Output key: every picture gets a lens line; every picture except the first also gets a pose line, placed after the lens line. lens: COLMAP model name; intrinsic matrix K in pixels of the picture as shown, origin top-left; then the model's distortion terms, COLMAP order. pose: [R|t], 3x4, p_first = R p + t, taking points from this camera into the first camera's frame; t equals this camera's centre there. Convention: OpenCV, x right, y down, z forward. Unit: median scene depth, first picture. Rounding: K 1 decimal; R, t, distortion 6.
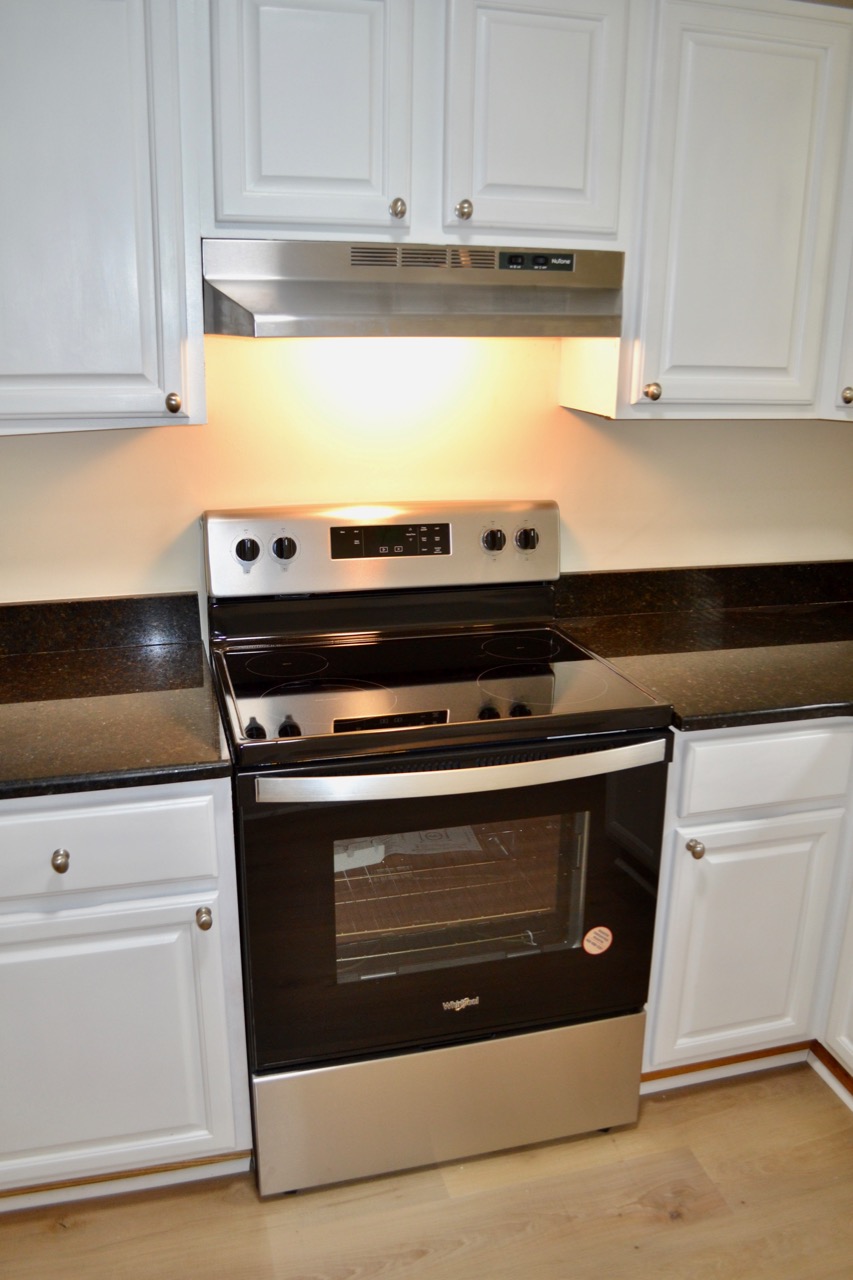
lens RADIAL K [[1020.7, 0, 427.5], [0, 1020.7, 644.5], [0, 0, 1]] dist [-0.076770, 0.003311]
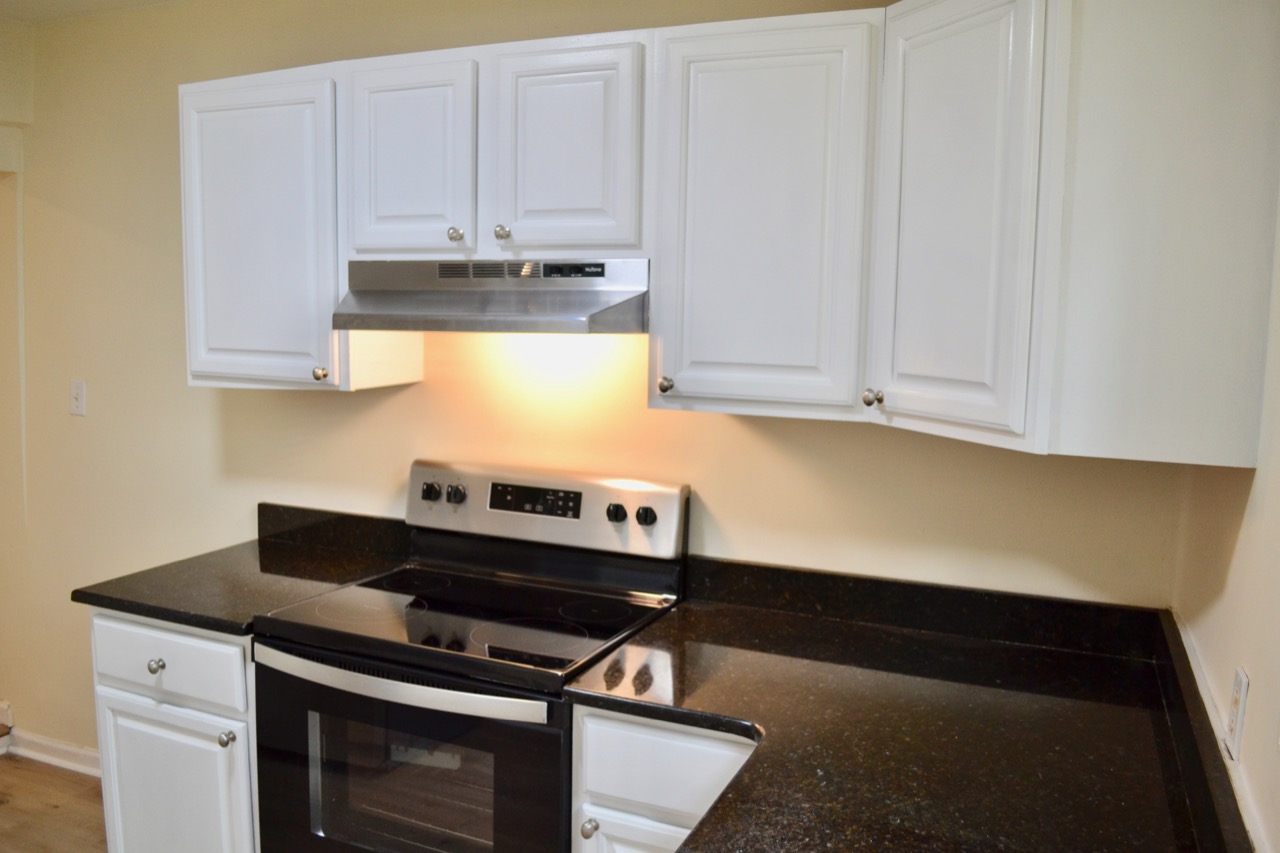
lens RADIAL K [[1020.7, 0, 642.6], [0, 1020.7, 425.6], [0, 0, 1]] dist [-0.076770, 0.003311]
pose [[0.778799, 0.072696, -0.623047, 0.795375], [-0.196068, 0.971705, -0.131705, -0.056157], [0.595844, 0.224731, 0.771016, 0.153129]]
